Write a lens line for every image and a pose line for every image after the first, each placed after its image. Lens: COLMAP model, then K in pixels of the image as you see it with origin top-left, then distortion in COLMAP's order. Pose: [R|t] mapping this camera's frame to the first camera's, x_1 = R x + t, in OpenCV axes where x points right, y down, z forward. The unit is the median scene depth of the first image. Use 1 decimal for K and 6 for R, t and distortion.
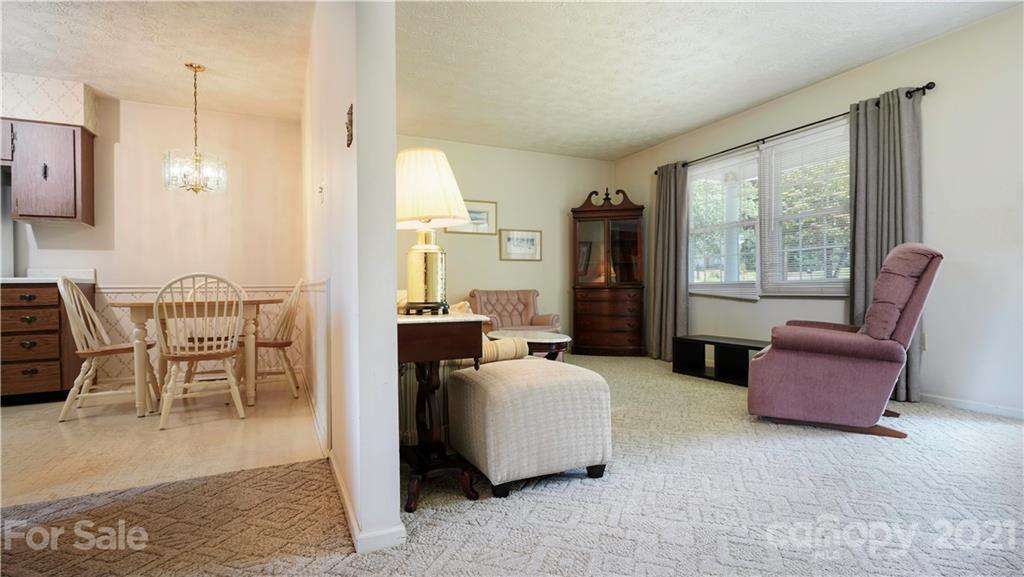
lens RADIAL K [[495.9, 0, 515.8], [0, 495.9, 289.2], [0, 0, 1]] dist [-0.000876, 0.000958]
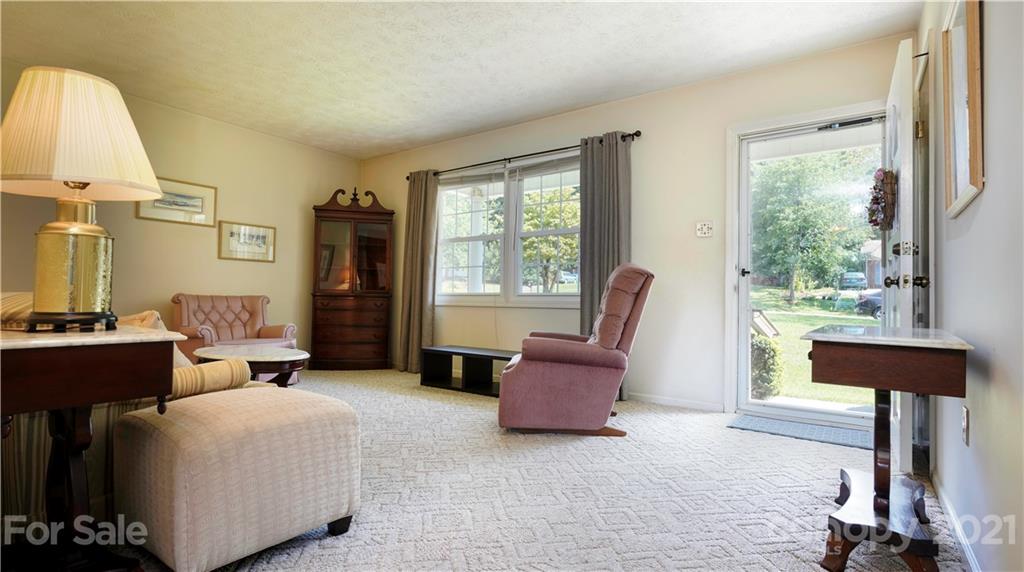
lens RADIAL K [[493.5, 0, 508.4], [0, 493.5, 288.0], [0, 0, 1]] dist [-0.008885, 0.000281]
pose [[0.879230, 0.031752, 0.475338, 0.008131], [-0.022613, 0.999433, -0.024934, -0.001295], [-0.475861, 0.011174, 0.879450, 0.114108]]
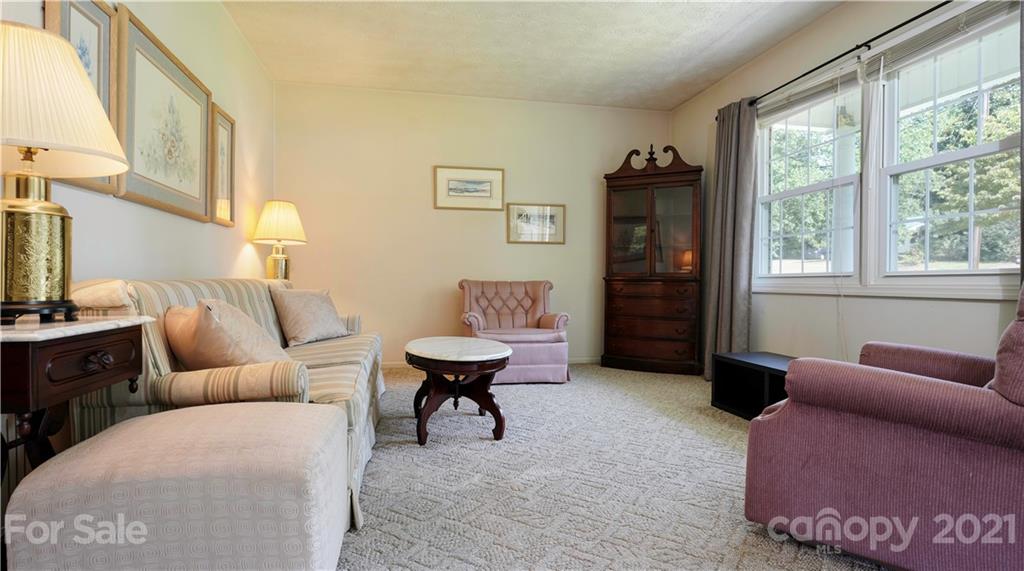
lens RADIAL K [[526.2, 0, 512.0], [0, 526.2, 285.5], [0, 0, 1]] dist [0.003072, 0.000745]
pose [[0.972044, 0.014406, -0.234356, 0.329972], [-0.011697, 0.999848, 0.012947, -0.003352], [0.234507, -0.009844, 0.972065, 0.363568]]
